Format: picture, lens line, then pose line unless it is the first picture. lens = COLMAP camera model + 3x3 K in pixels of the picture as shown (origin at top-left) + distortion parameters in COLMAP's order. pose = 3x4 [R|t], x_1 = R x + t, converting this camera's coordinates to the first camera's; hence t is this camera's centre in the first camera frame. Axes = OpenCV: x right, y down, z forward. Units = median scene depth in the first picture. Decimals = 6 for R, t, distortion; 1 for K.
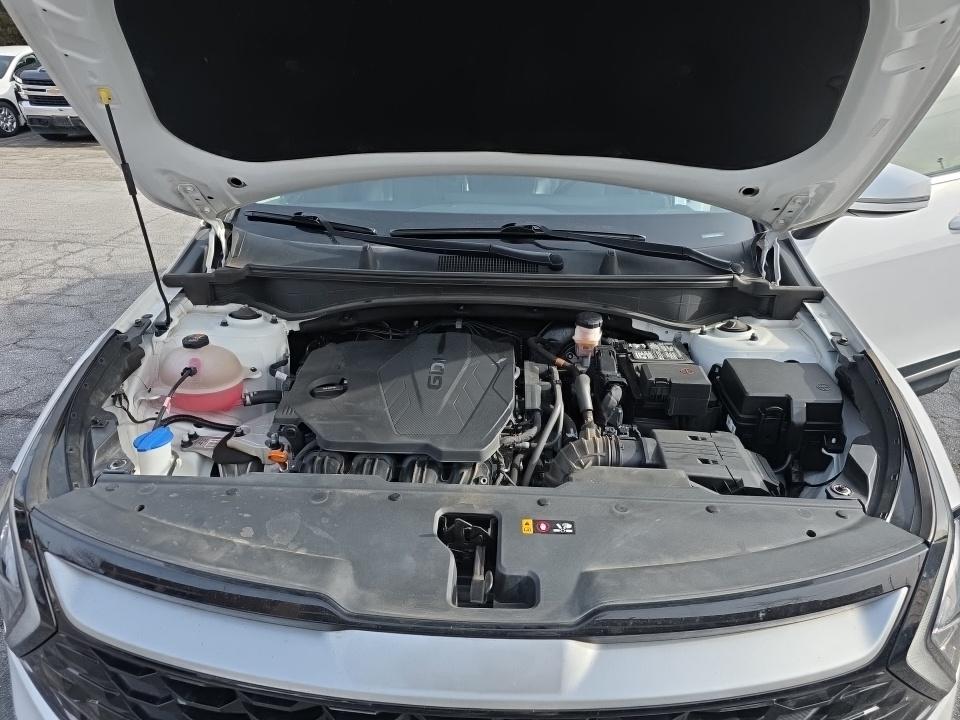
lens RADIAL K [[653.4, 0, 479.7], [0, 653.4, 362.0], [0, 0, 1]] dist [0.008745, -0.015755]
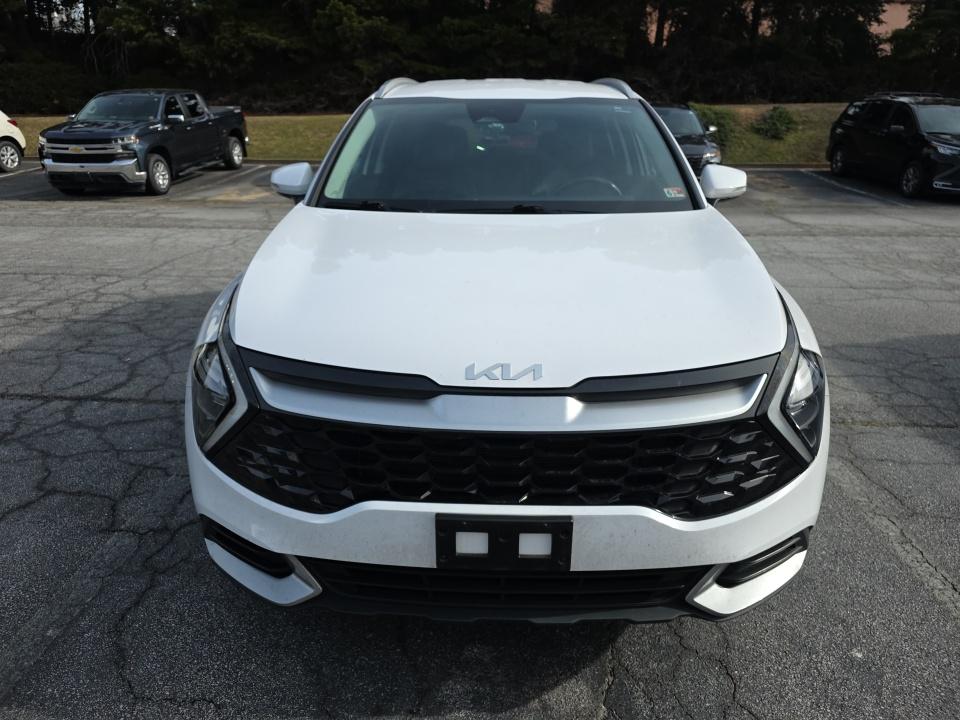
lens RADIAL K [[653.4, 0, 479.0], [0, 653.4, 358.7], [0, 0, 1]] dist [0.008745, -0.015755]
pose [[0.999781, -0.011446, 0.017515, -0.020236], [0.012991, 0.995781, -0.090834, 0.072076], [-0.016402, 0.091041, 0.995712, -0.107509]]
